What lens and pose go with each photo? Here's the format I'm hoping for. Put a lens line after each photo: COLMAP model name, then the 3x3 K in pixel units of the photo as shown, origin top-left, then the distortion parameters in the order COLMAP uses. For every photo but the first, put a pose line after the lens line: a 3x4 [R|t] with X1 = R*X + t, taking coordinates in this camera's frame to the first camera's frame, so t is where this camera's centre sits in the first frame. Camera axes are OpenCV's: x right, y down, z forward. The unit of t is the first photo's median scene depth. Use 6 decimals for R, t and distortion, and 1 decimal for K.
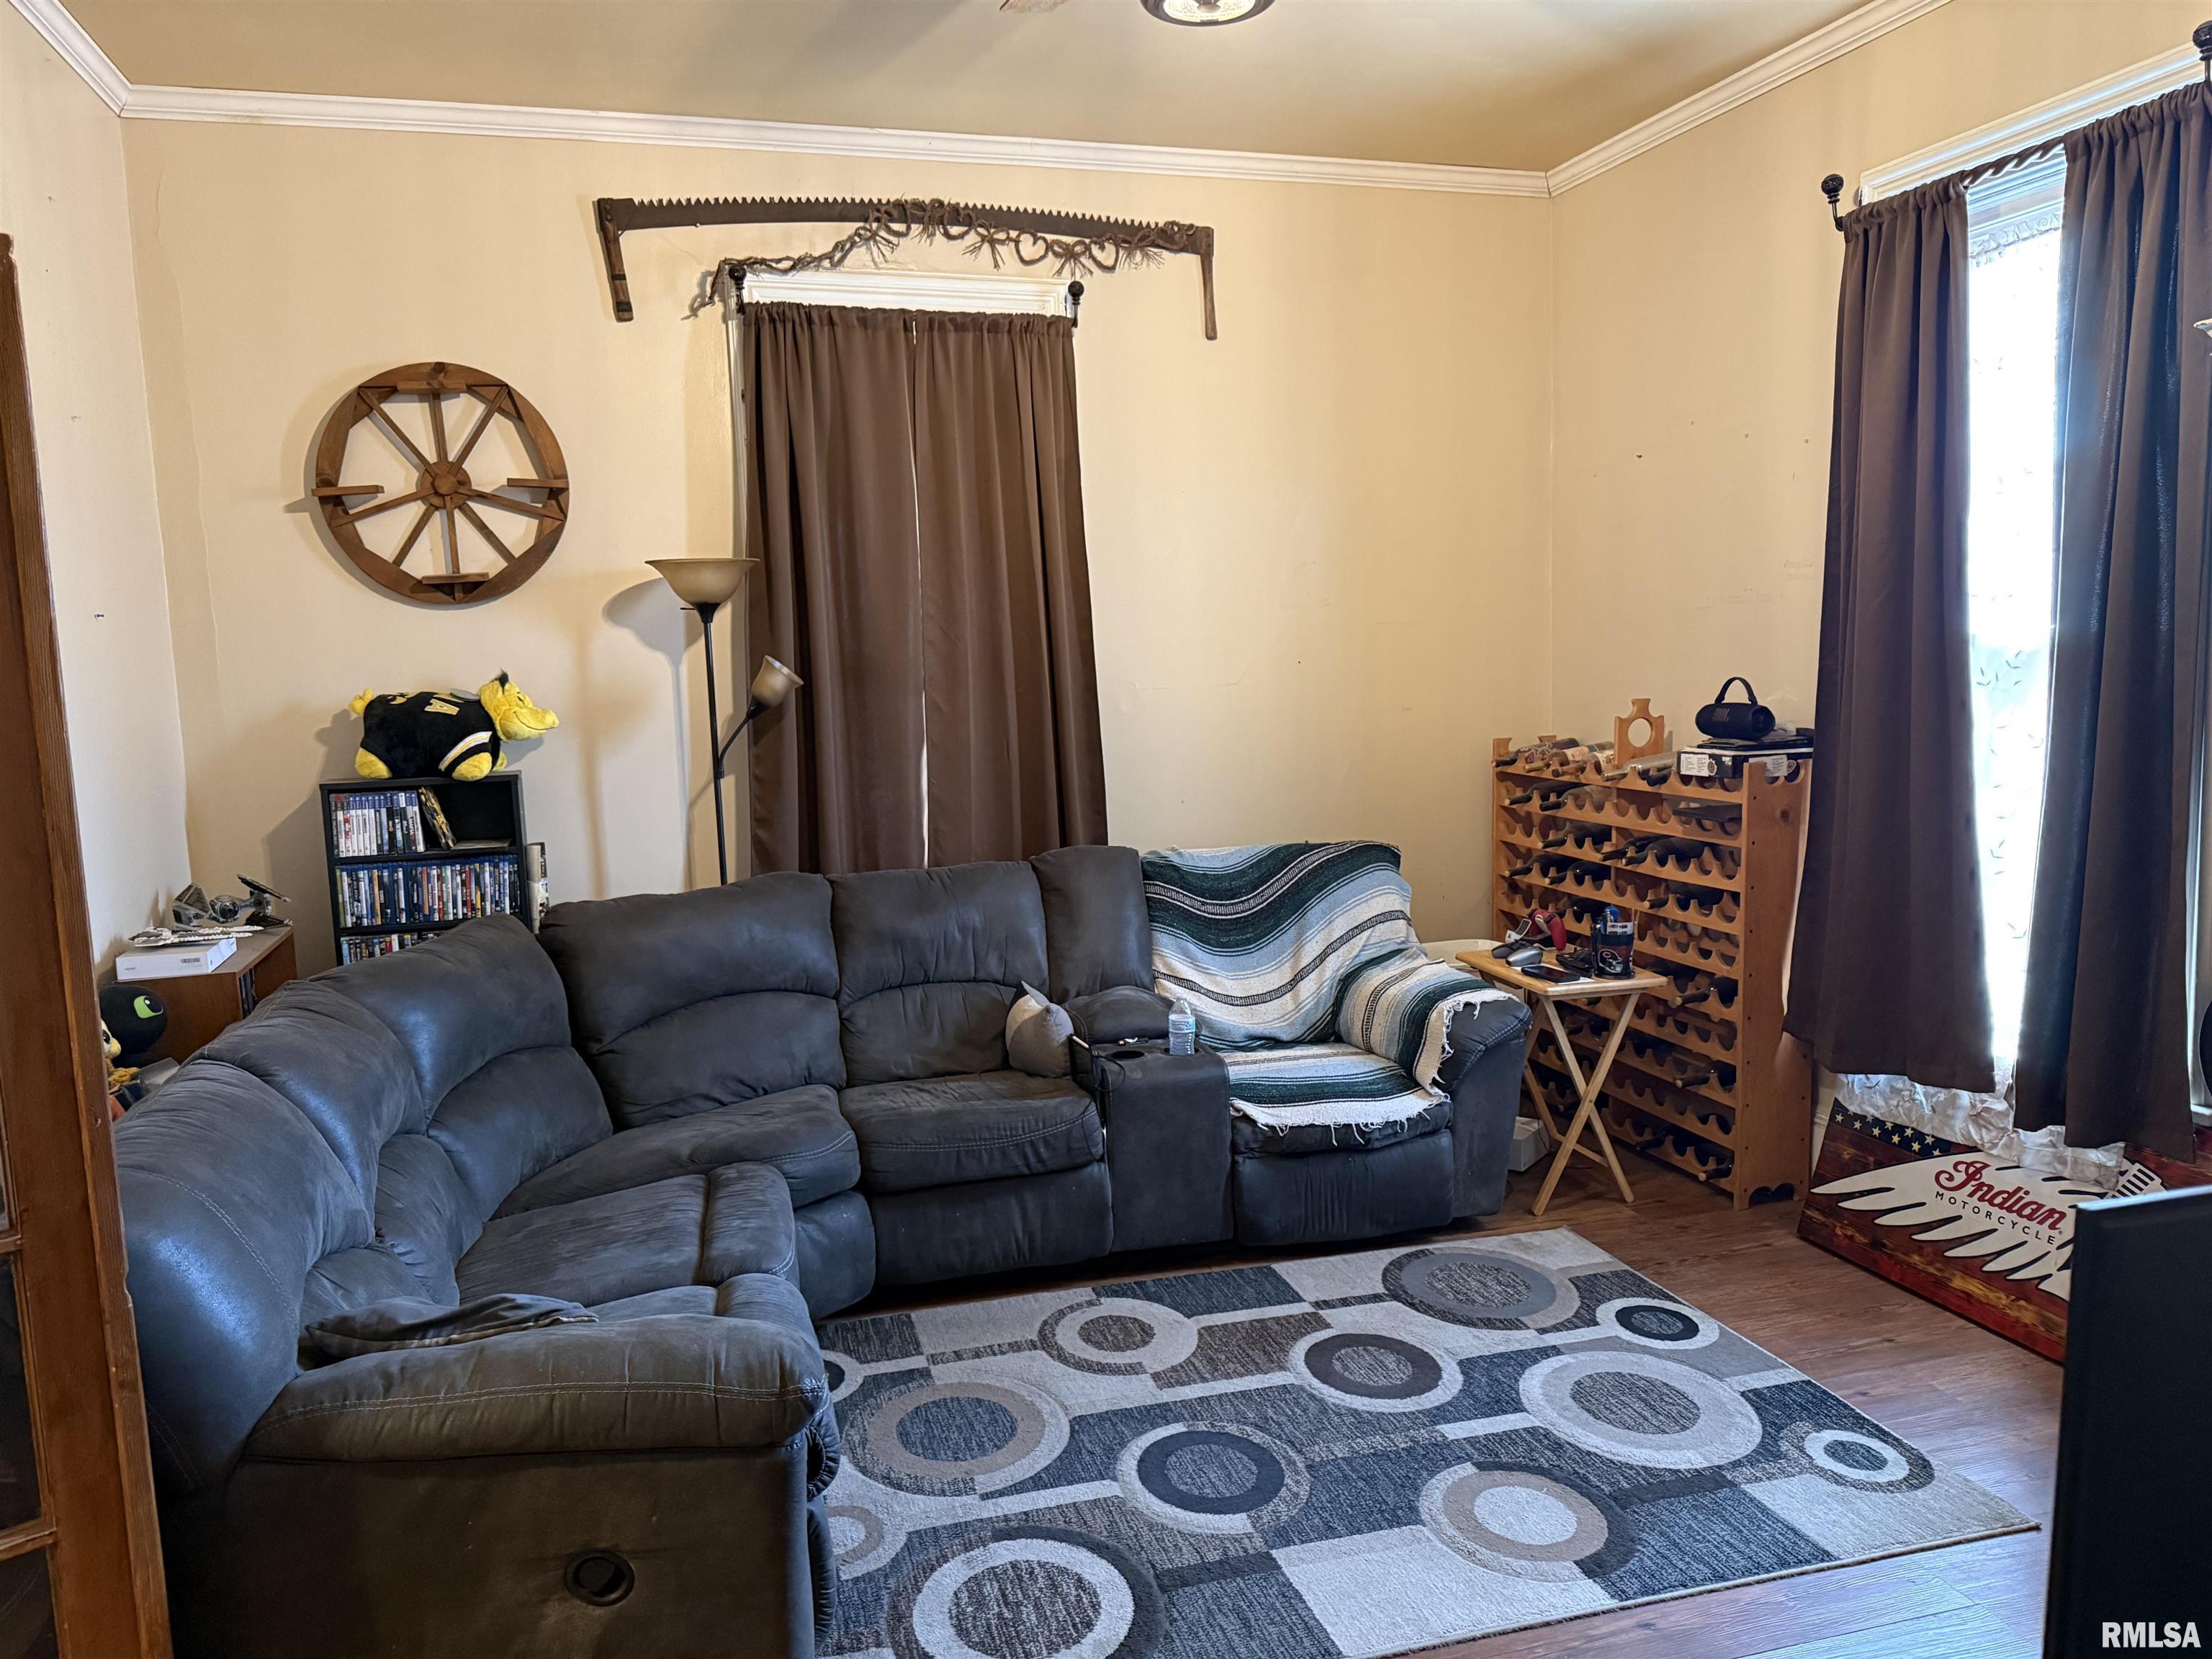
lens RADIAL K [[1550.3, 0, 1090.9], [0, 1550.3, 829.9], [0, 0, 1]] dist [0.086704, -0.084236]
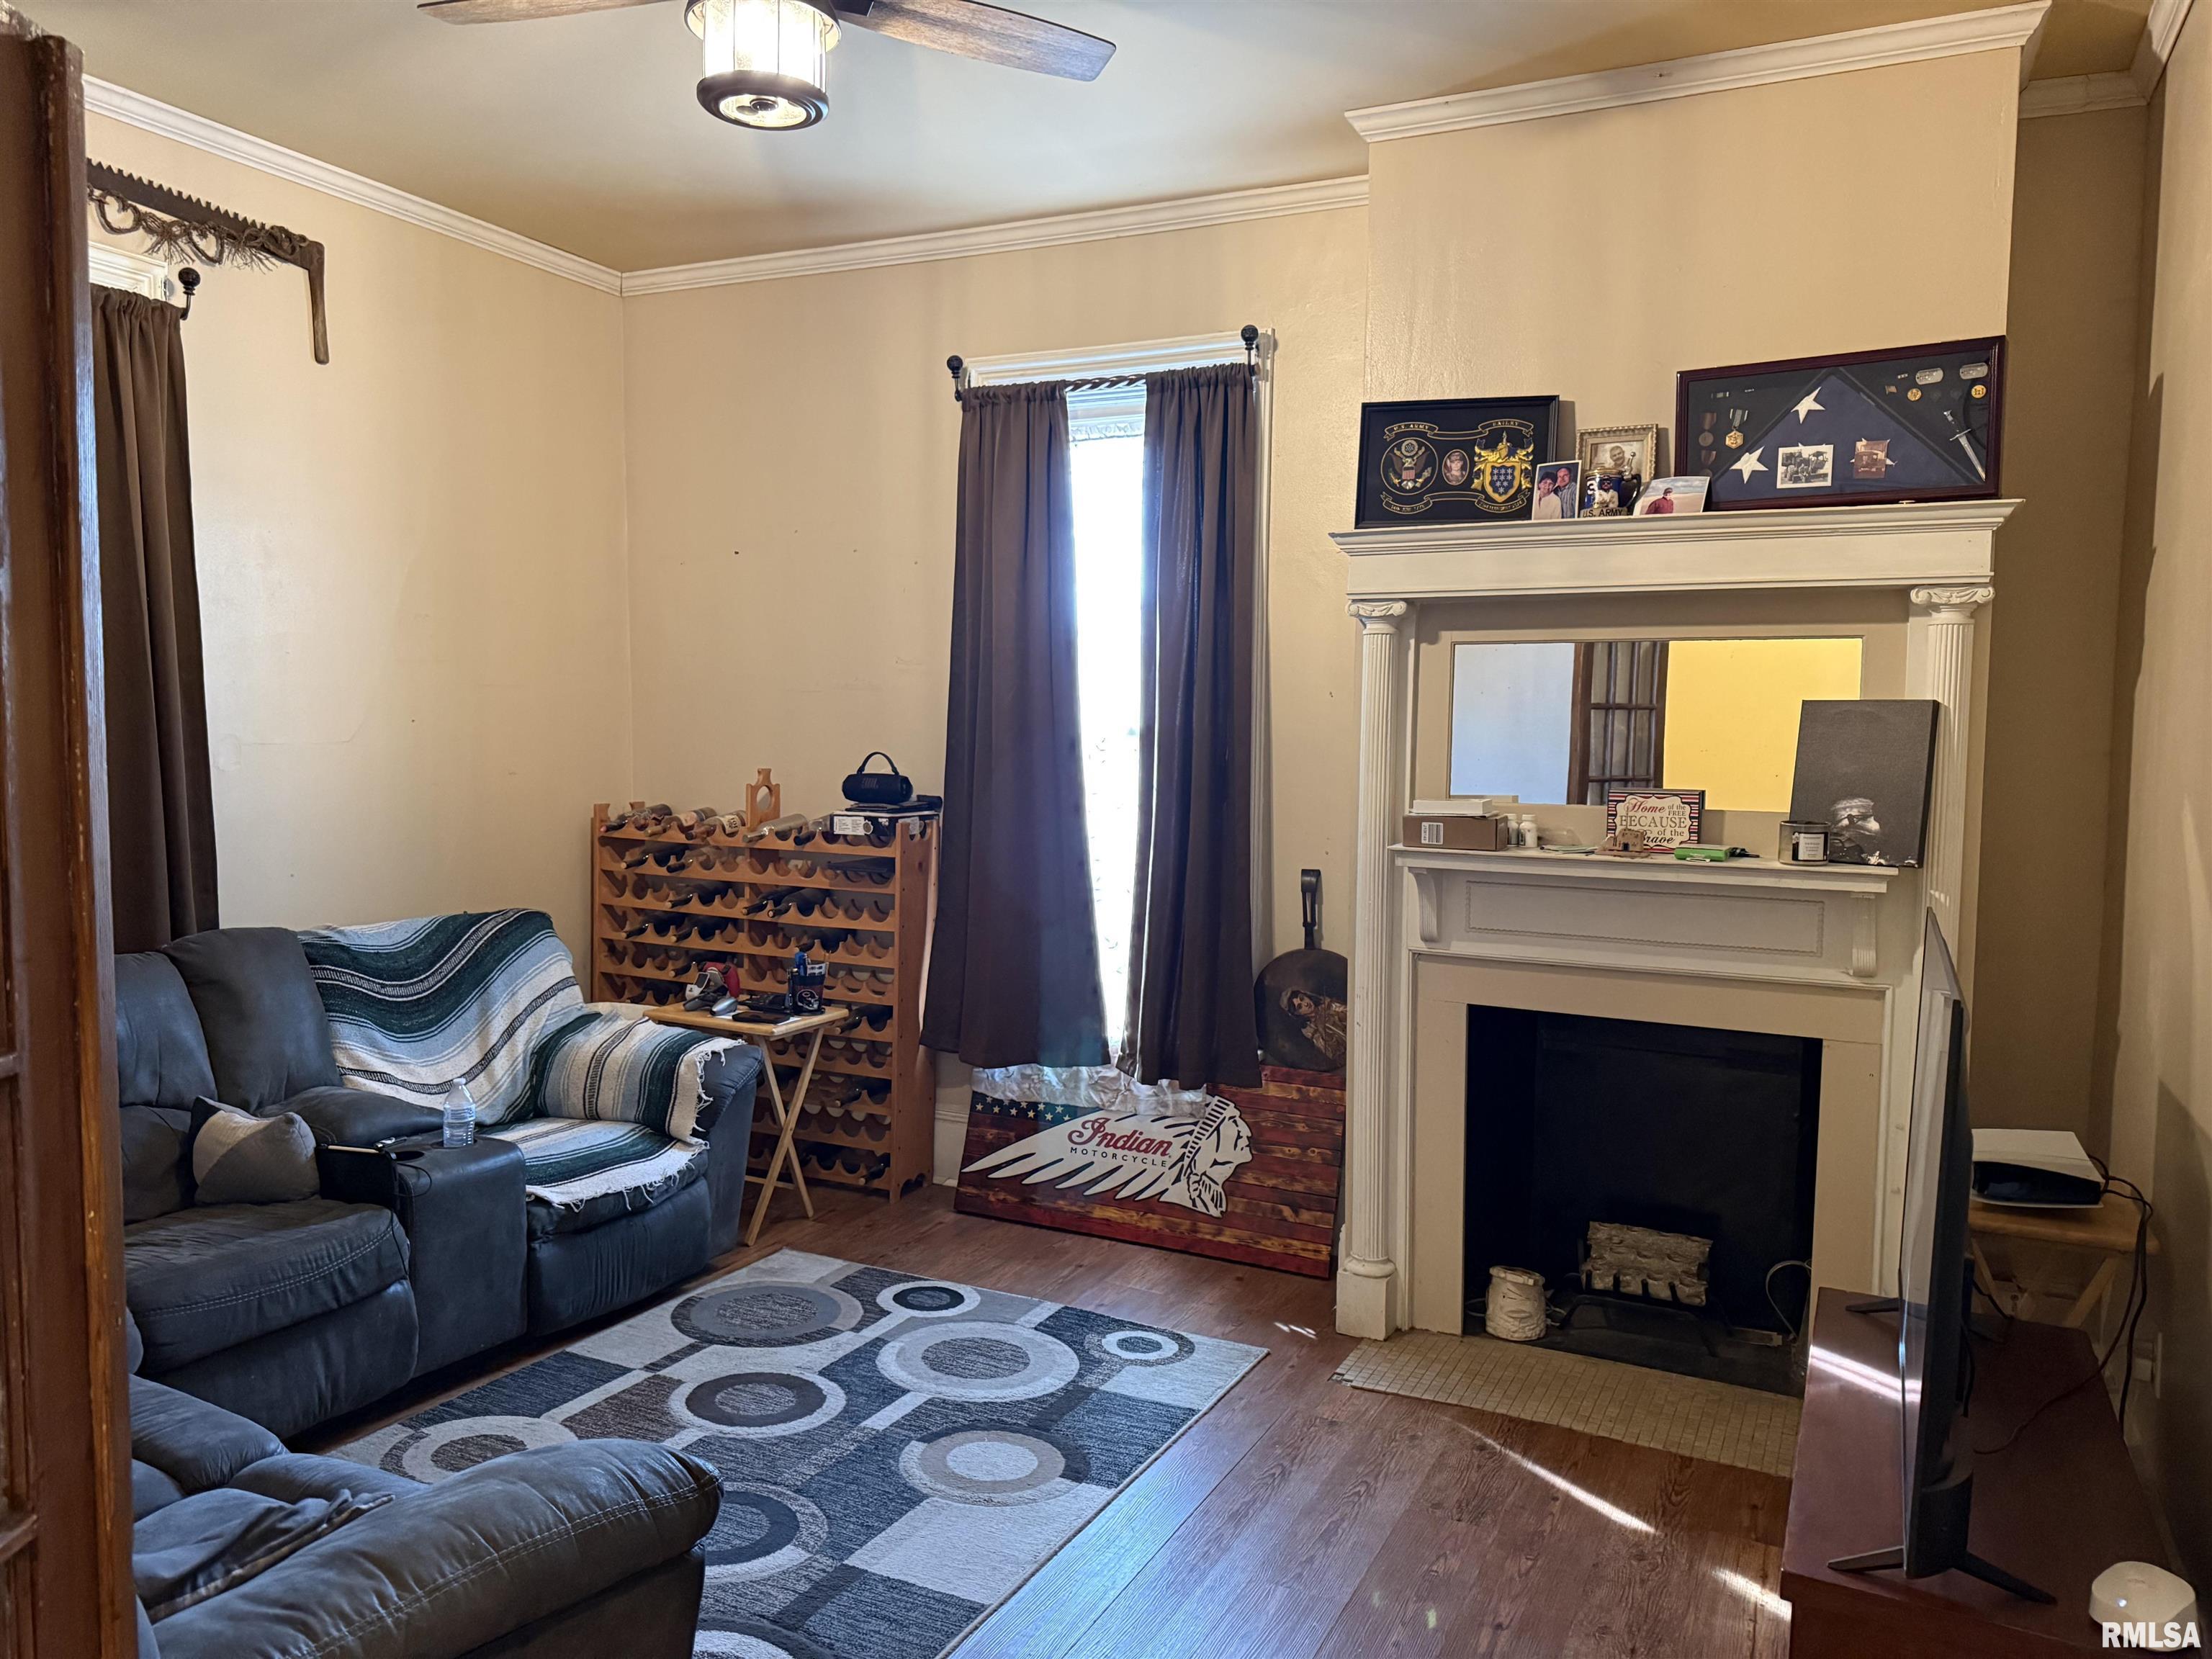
lens RADIAL K [[1517.7, 0, 1124.5], [0, 1517.7, 831.1], [0, 0, 1]] dist [0.106567, -0.131067]
pose [[0.689883, -0.014258, 0.723780, -0.322823], [0.048206, 0.998492, -0.026278, 0.002469], [-0.722314, 0.053019, 0.689530, 0.079697]]
